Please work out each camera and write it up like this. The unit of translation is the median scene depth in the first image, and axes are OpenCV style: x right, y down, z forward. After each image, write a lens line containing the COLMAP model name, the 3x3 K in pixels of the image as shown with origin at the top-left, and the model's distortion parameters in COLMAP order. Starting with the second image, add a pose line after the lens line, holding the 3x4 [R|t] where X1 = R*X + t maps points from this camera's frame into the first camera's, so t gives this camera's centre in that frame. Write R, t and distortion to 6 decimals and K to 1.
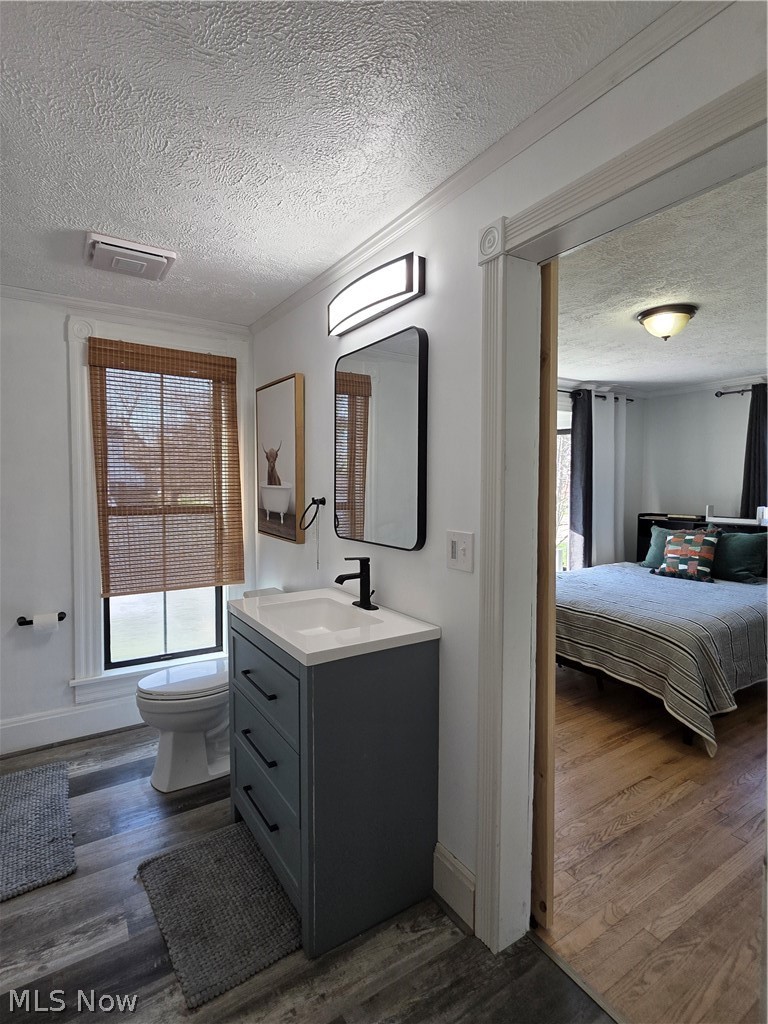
lens RADIAL K [[544.1, 0, 367.2], [0, 544.1, 508.6], [0, 0, 1]] dist [0.002967, 0.000897]
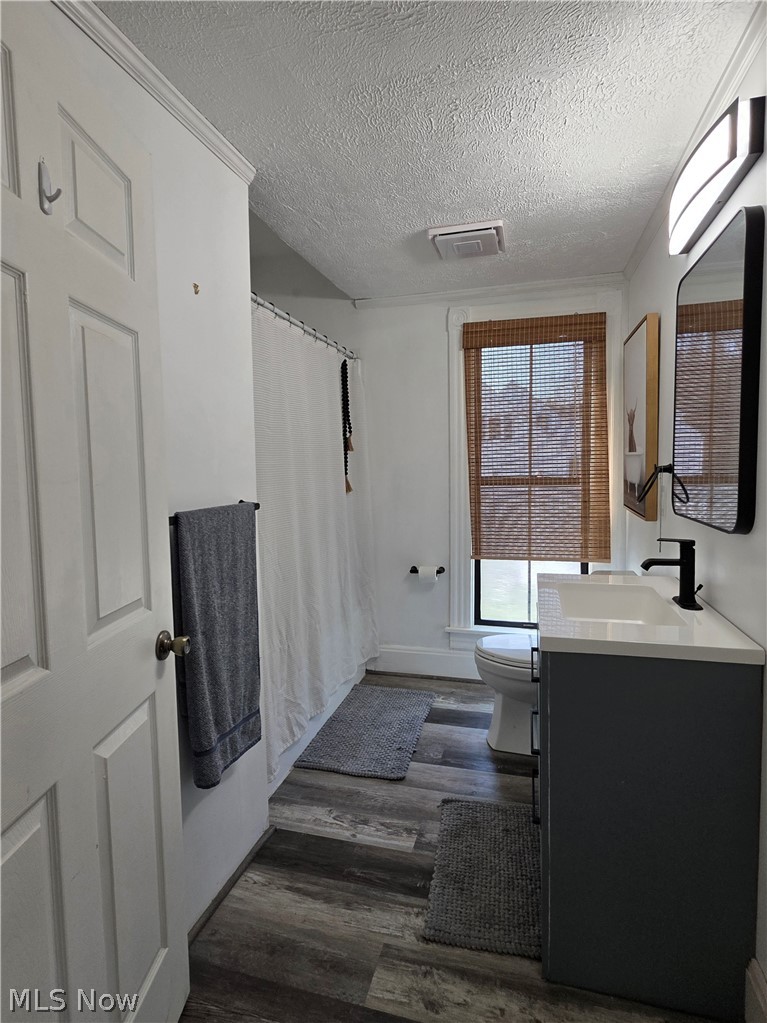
lens RADIAL K [[543.6, 0, 377.4], [0, 543.6, 504.7], [0, 0, 1]] dist [0.002967, 0.000897]
pose [[0.652190, 0.039488, -0.757026, 0.253606], [-0.016391, 0.999143, 0.037996, 0.016786], [0.757878, -0.012372, 0.652279, 0.155977]]
